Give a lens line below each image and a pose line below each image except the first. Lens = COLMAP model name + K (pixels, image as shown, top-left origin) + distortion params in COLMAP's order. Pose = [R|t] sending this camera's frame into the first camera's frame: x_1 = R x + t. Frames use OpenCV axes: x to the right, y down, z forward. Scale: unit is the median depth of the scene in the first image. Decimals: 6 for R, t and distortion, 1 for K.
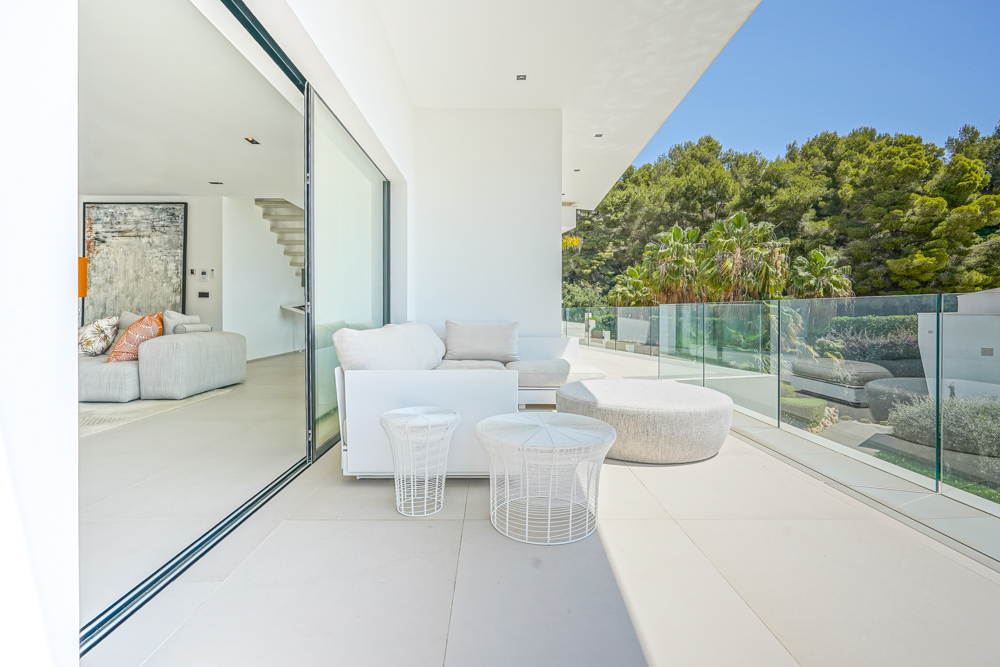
lens RADIAL K [[459.9, 0, 495.2], [0, 459.9, 314.9], [0, 0, 1]] dist [-0.001894, -0.000078]
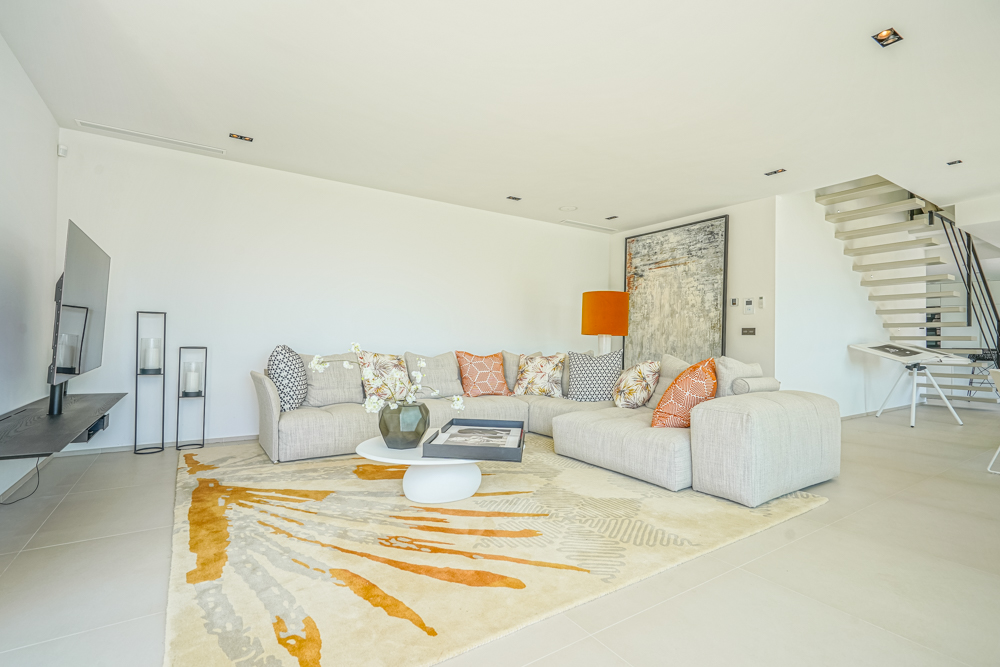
lens RADIAL K [[460.6, 0, 495.4], [0, 460.6, 332.3], [0, 0, 1]] dist [-0.000887, -0.000254]
pose [[0.544958, -0.009406, -0.838411, -0.229682], [-0.018823, 0.999548, -0.023448, -0.016930], [0.838252, 0.028560, 0.544534, 0.242853]]
